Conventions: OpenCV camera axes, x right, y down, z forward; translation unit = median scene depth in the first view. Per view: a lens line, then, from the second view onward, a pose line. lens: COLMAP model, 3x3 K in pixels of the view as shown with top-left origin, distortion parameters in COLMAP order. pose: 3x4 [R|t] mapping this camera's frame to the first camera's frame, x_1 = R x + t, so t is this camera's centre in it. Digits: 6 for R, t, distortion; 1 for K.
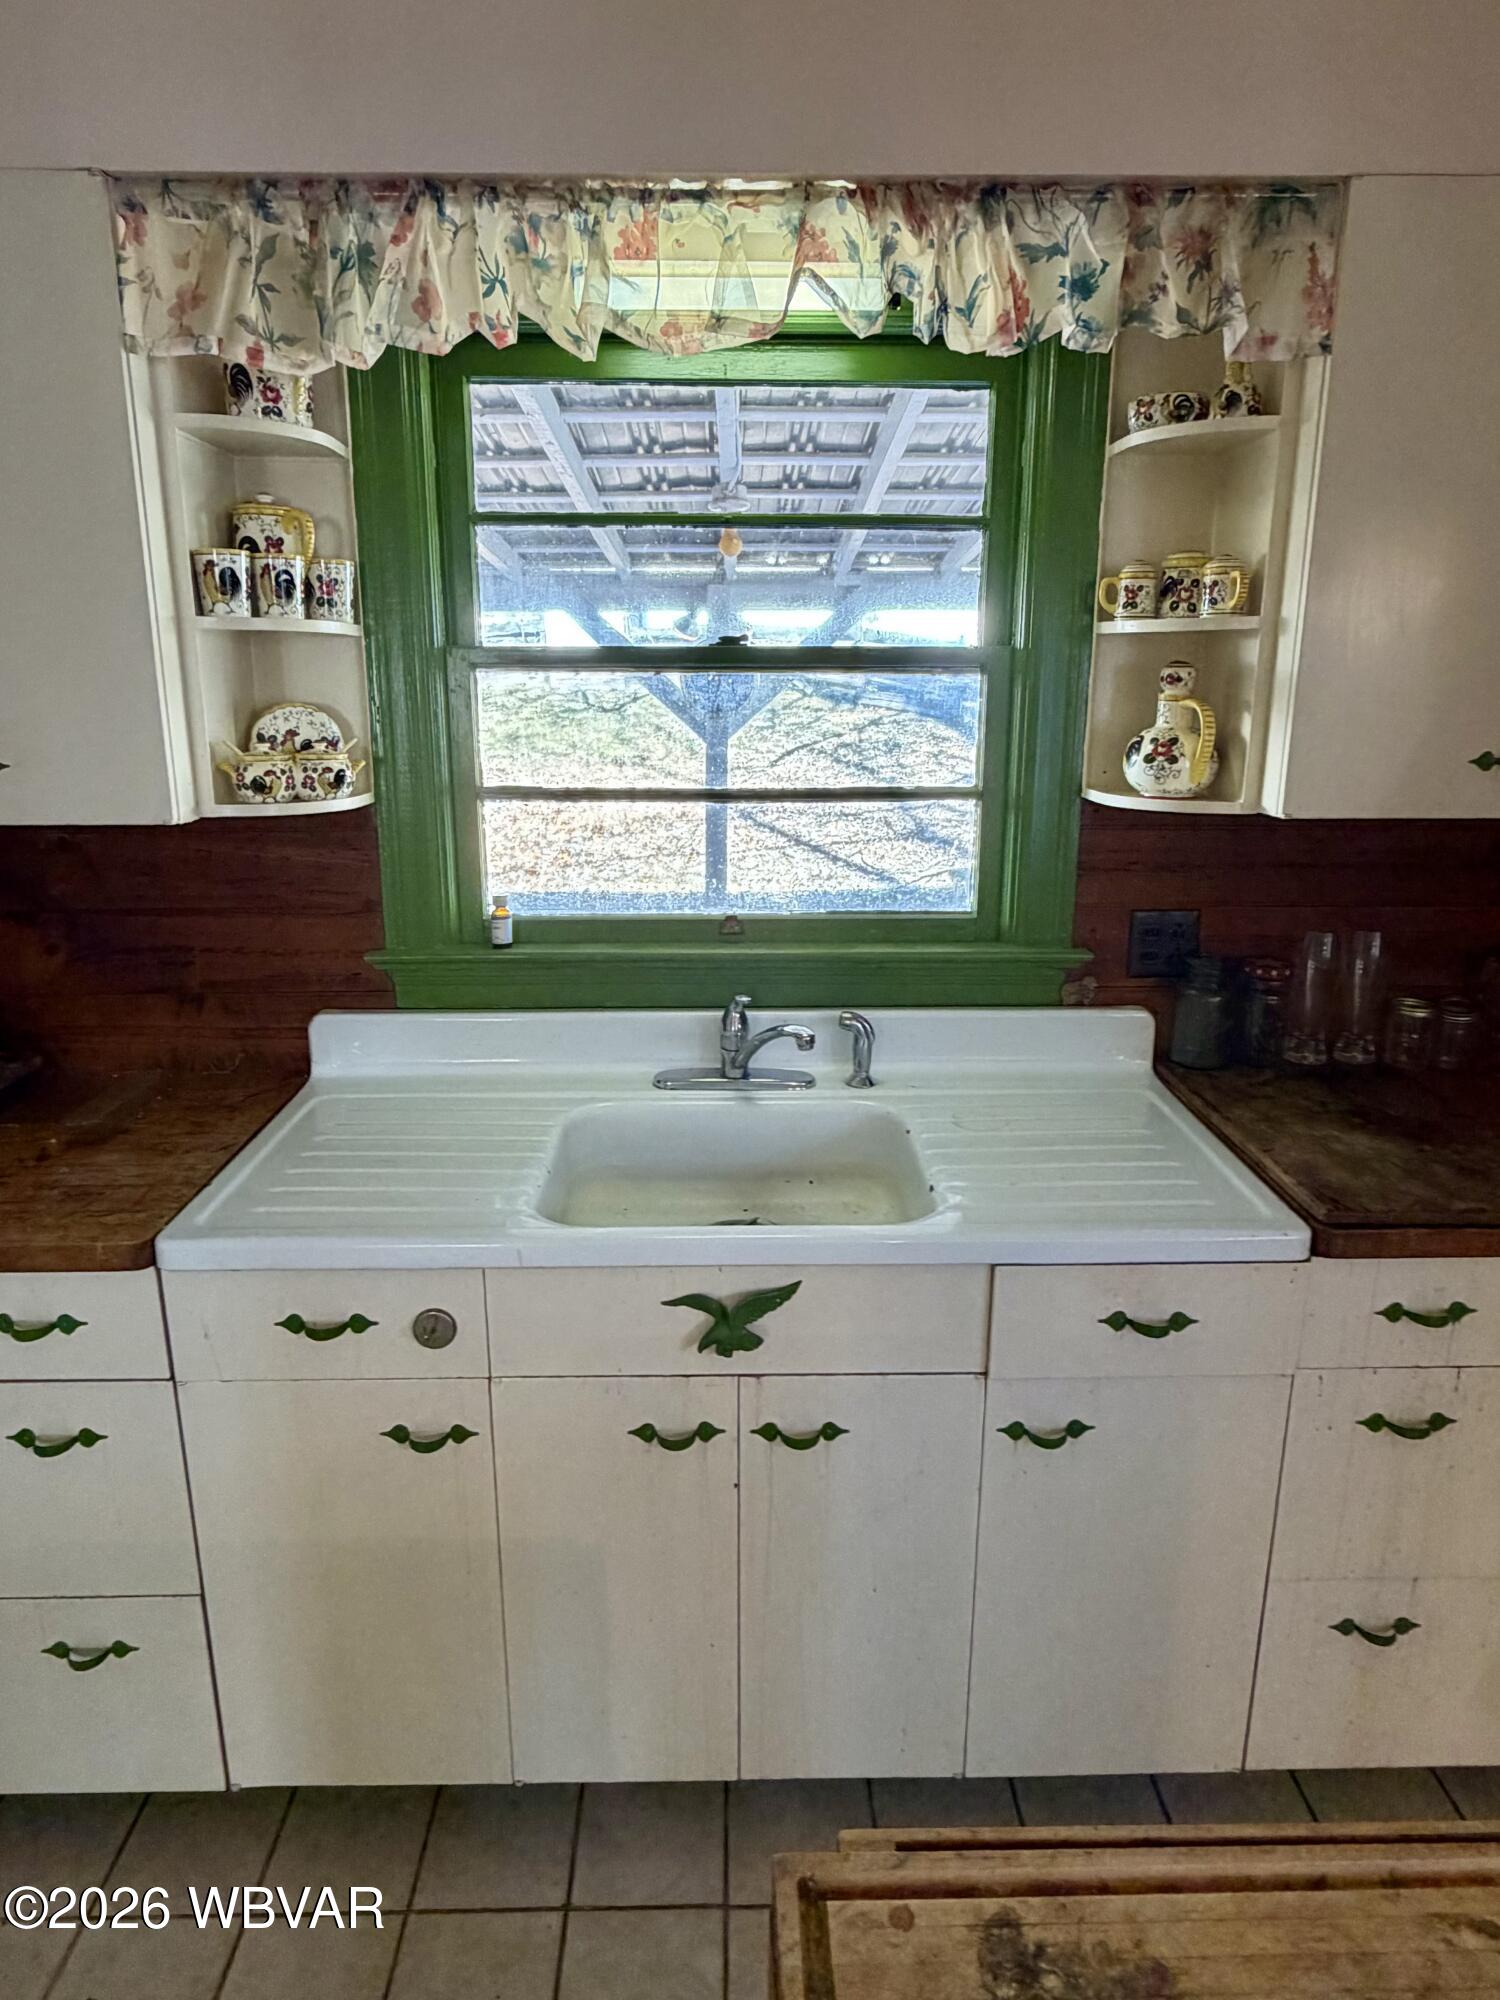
lens RADIAL K [[1239.2, 0, 741.3], [0, 1239.2, 989.7], [0, 0, 1]] dist [-0.000473, -0.000489]
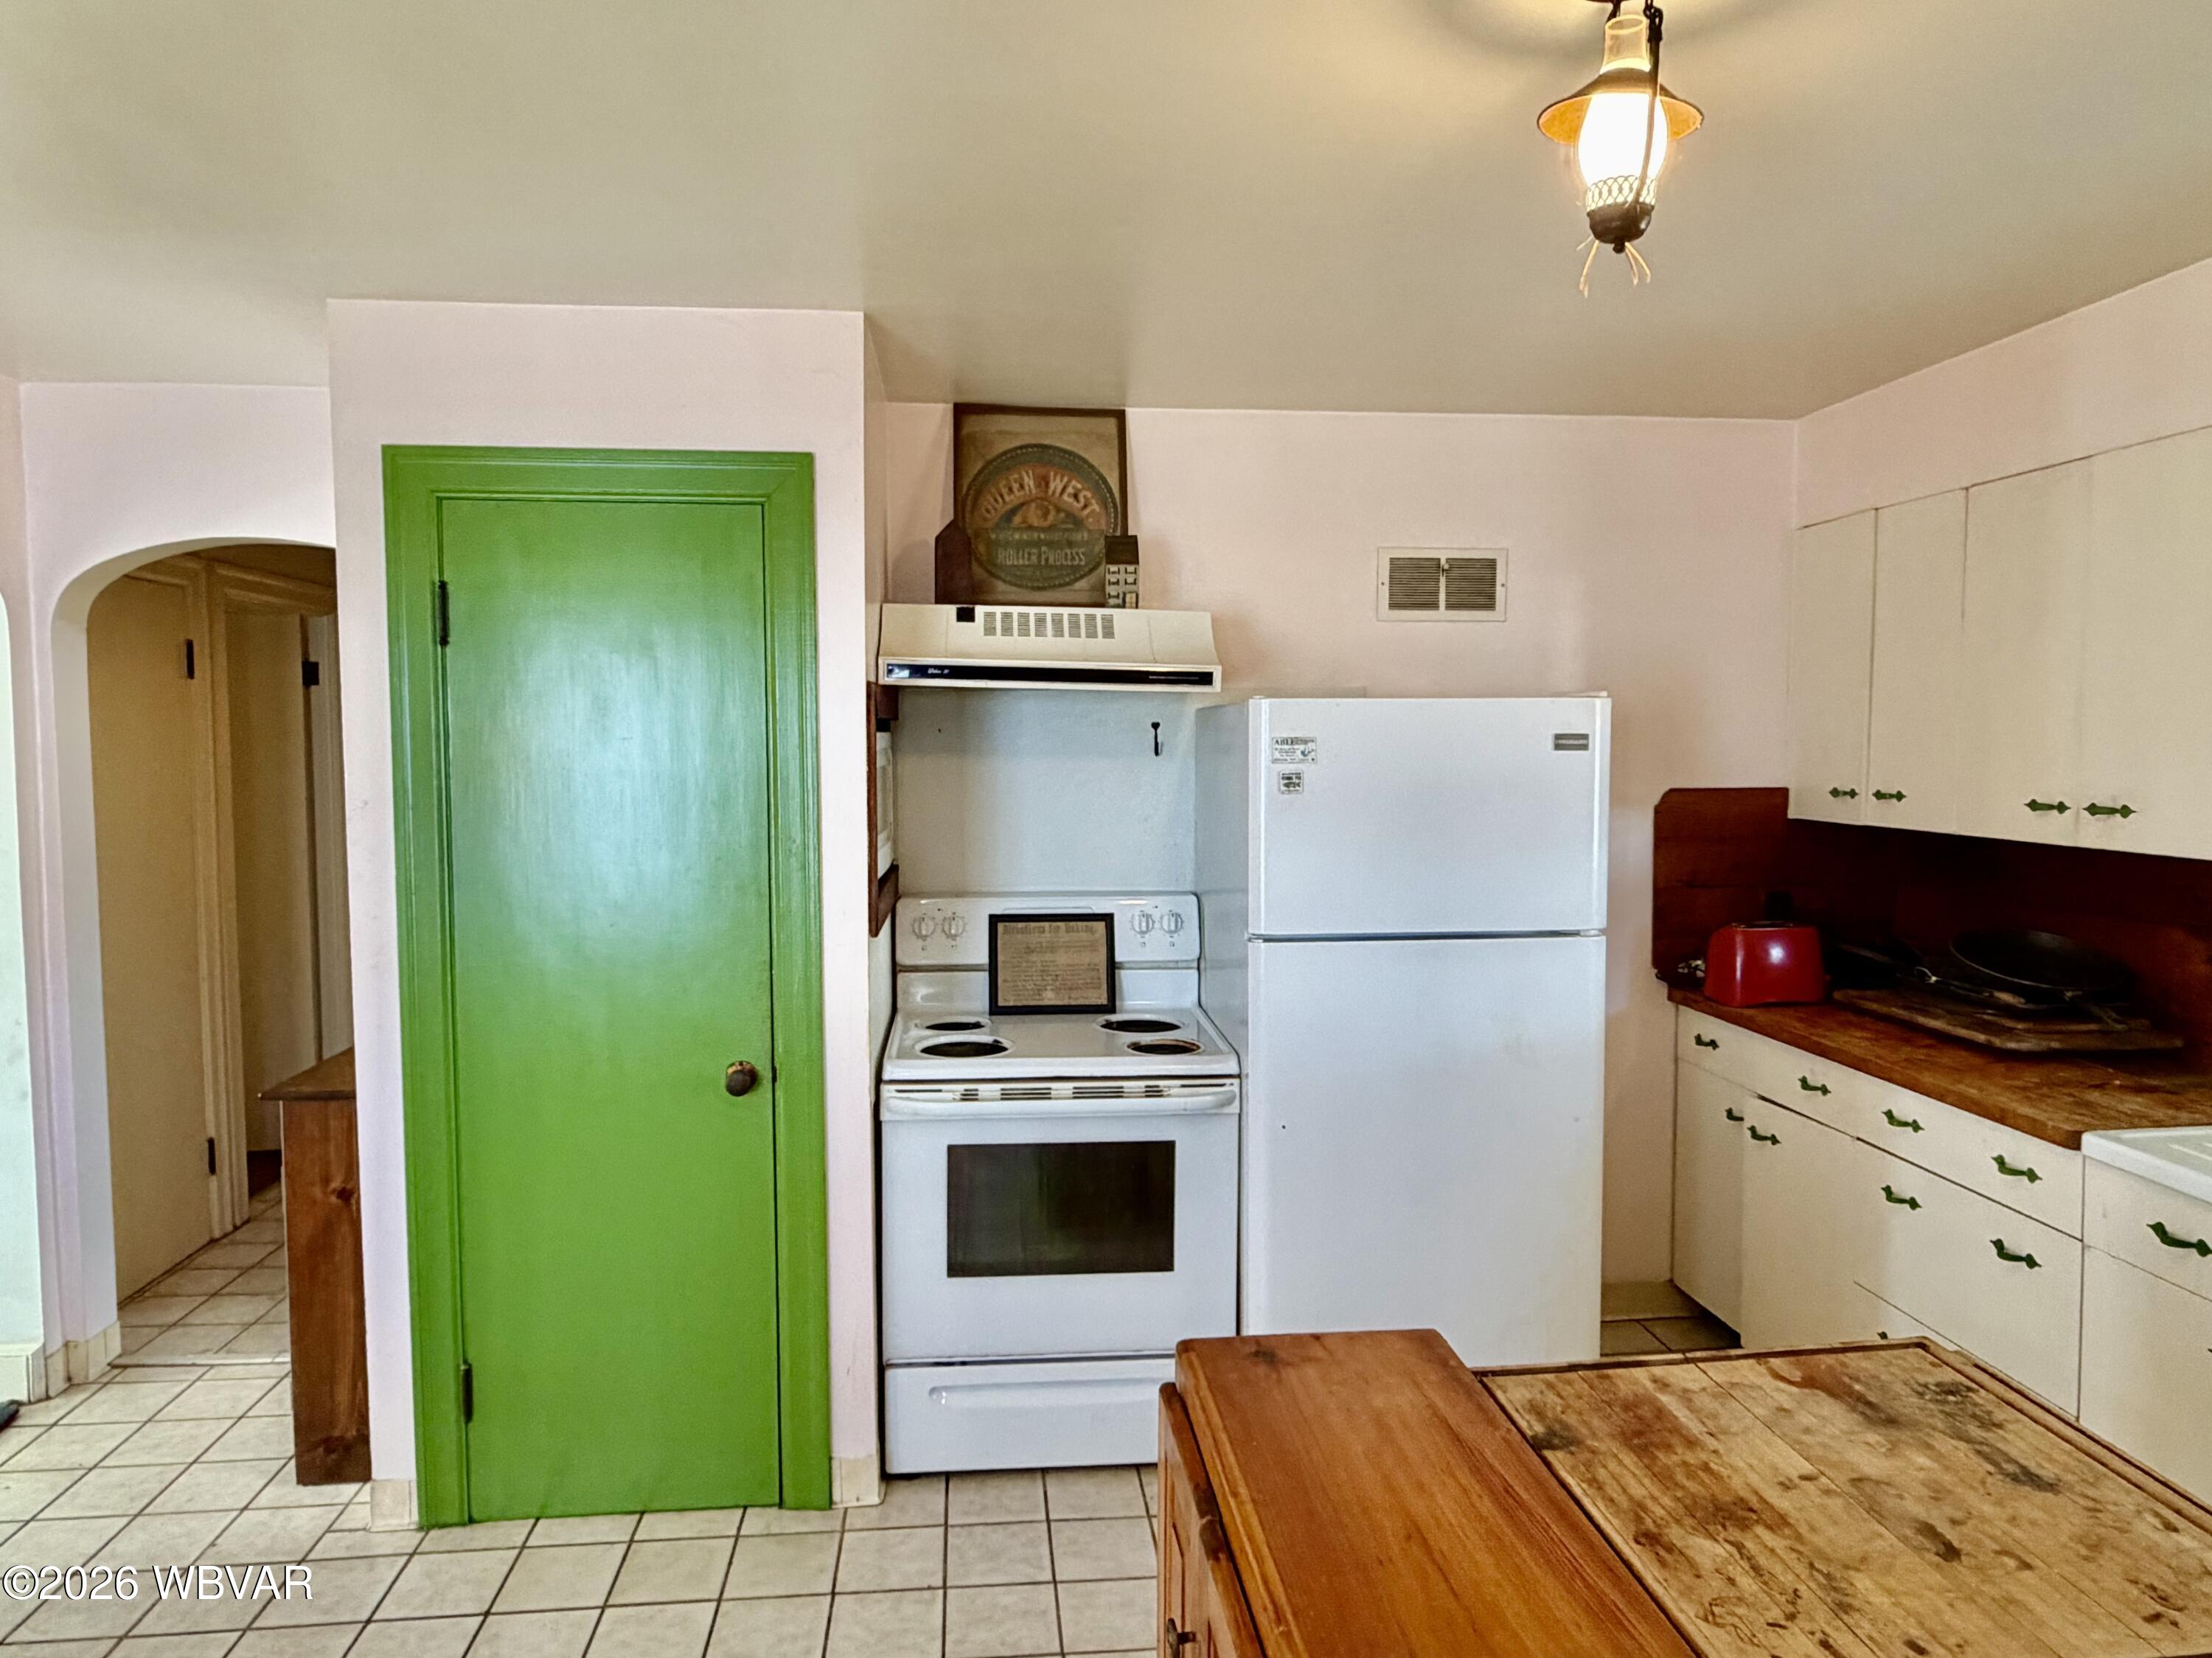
lens RADIAL K [[1370.4, 0, 1096.1], [0, 1370.4, 807.6], [0, 0, 1]] dist [-0.000473, -0.000489]
pose [[0.070365, 0.052002, -0.996165, 0.880282], [-0.236624, 0.971007, 0.033975, 0.043888], [0.969050, 0.233326, 0.080630, -0.289122]]
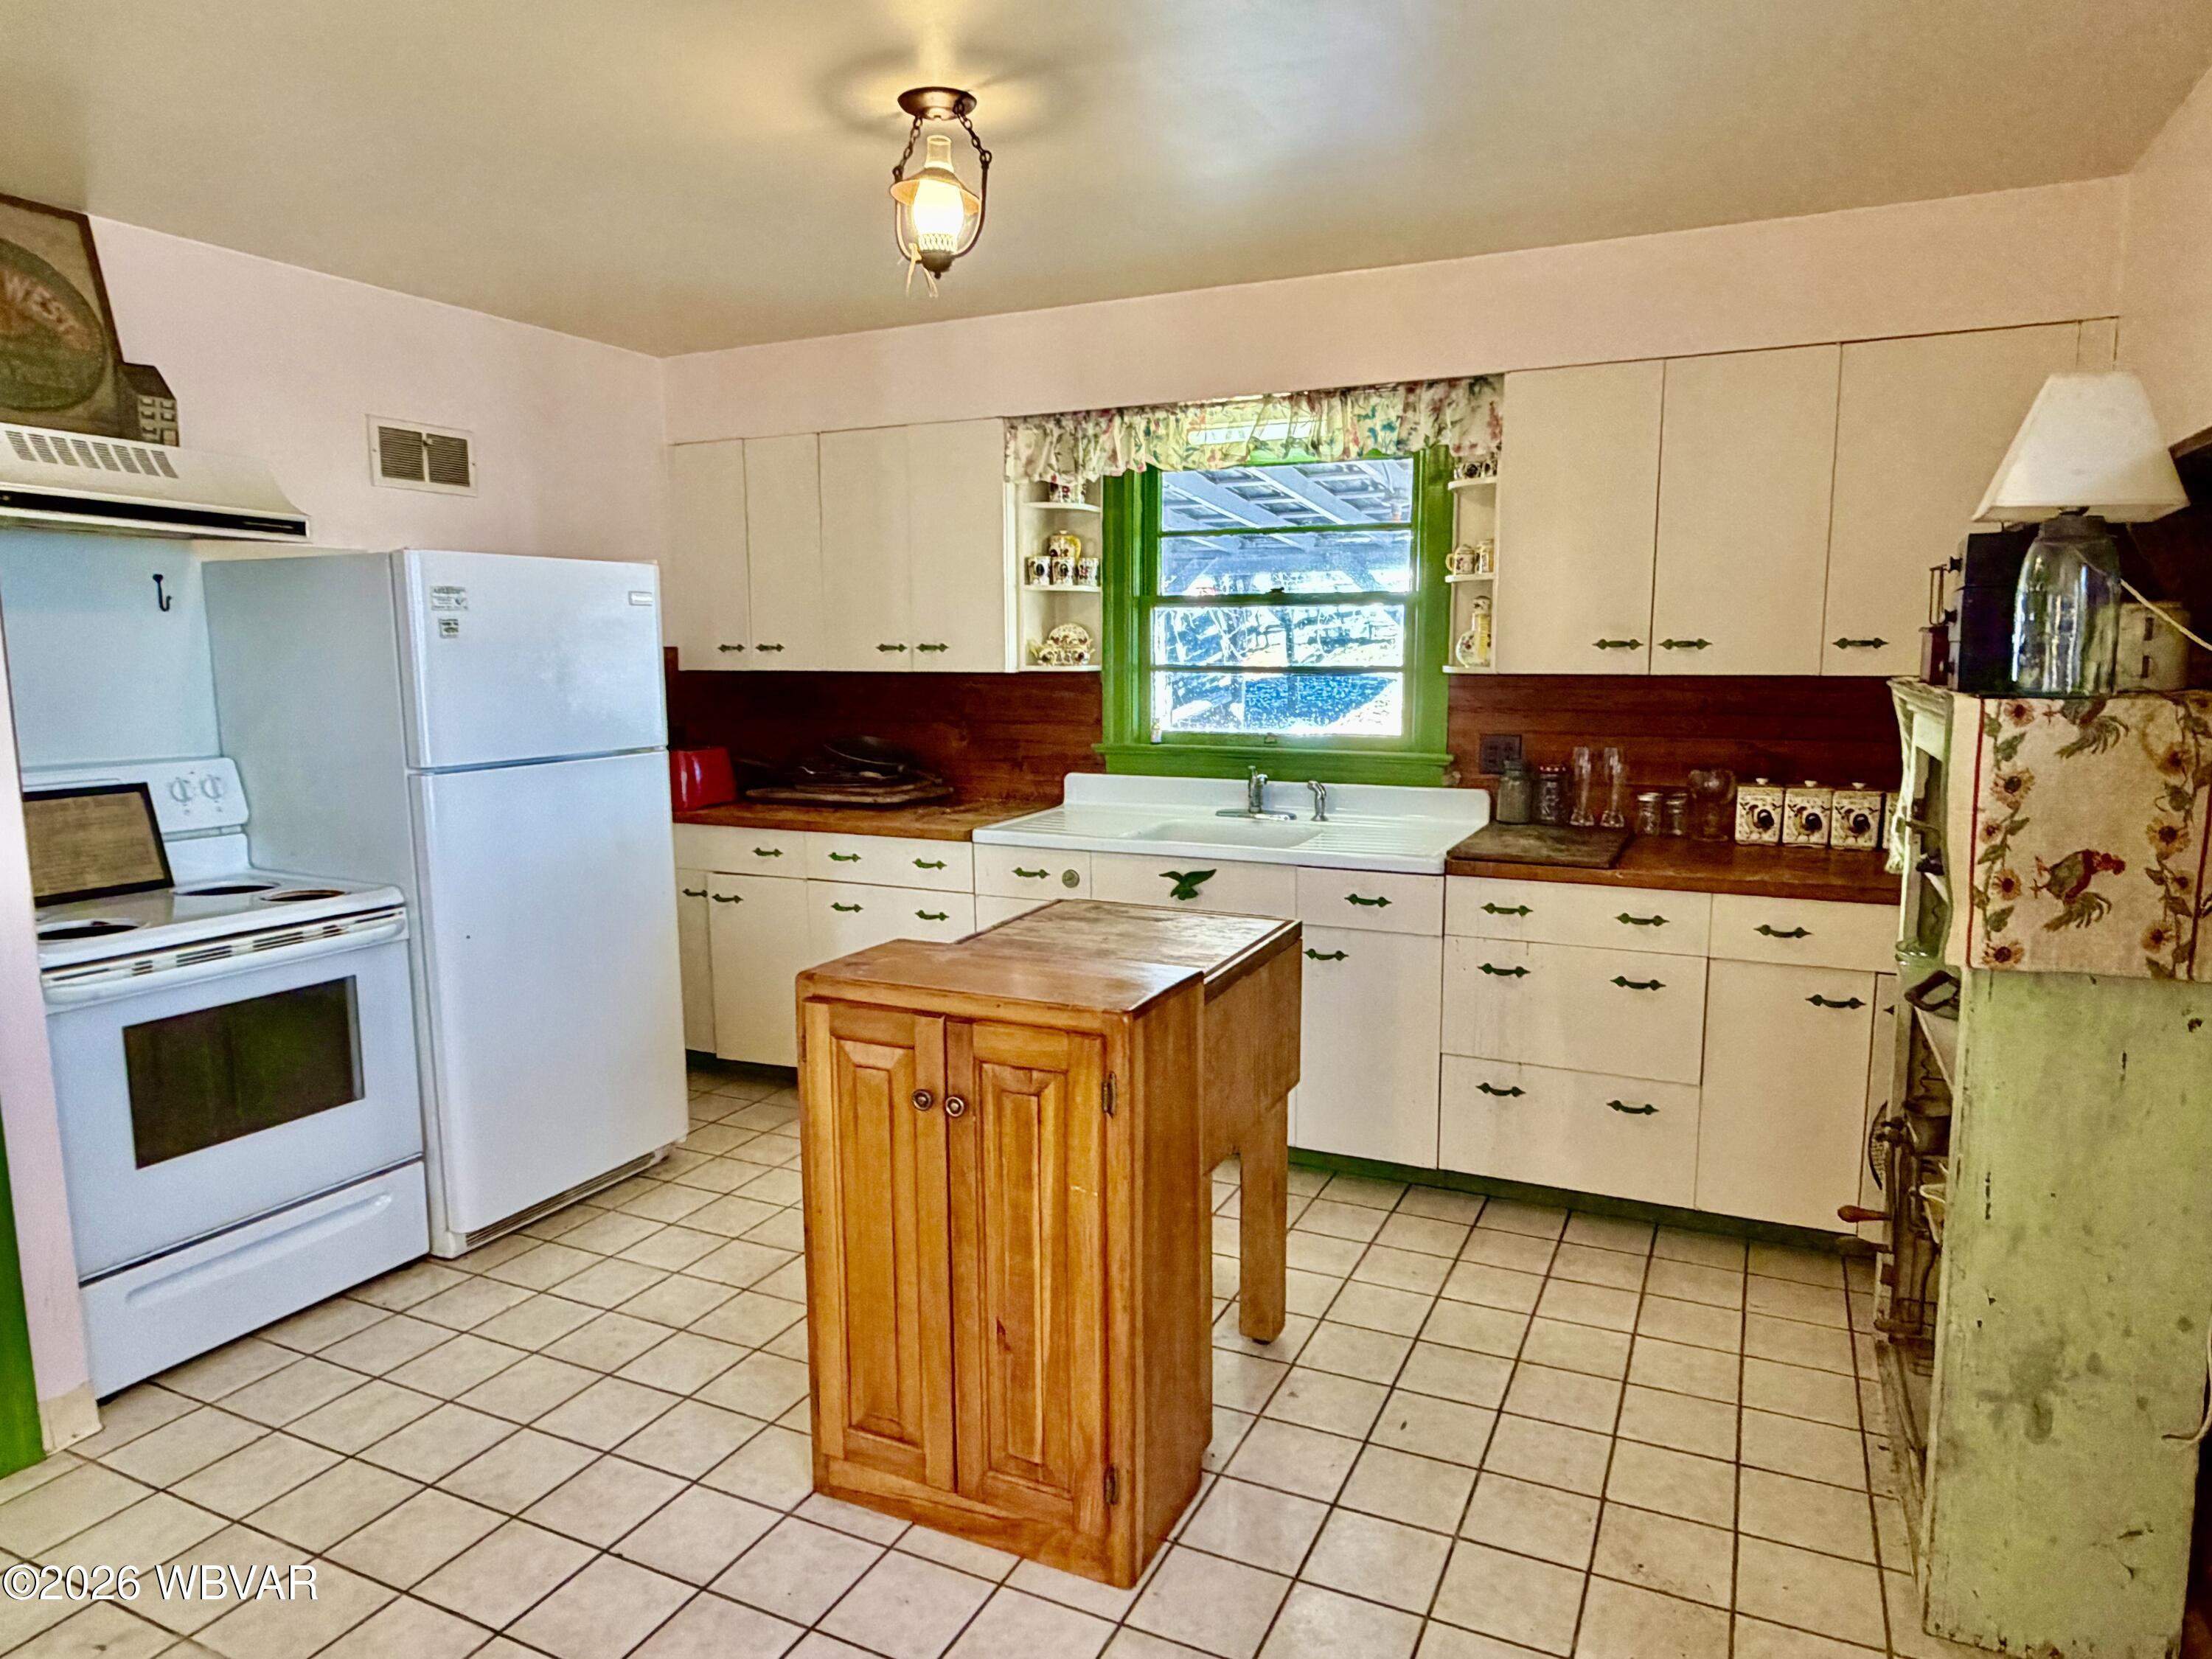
lens RADIAL K [[1370.5, 0, 1096.1], [0, 1370.5, 808.1], [0, 0, 1]] dist [-0.000473, -0.000489]
pose [[0.888489, 0.051784, -0.455967, 0.862990], [-0.106362, 0.989794, -0.094846, 0.339305], [0.446401, 0.132767, 0.884929, -1.148698]]
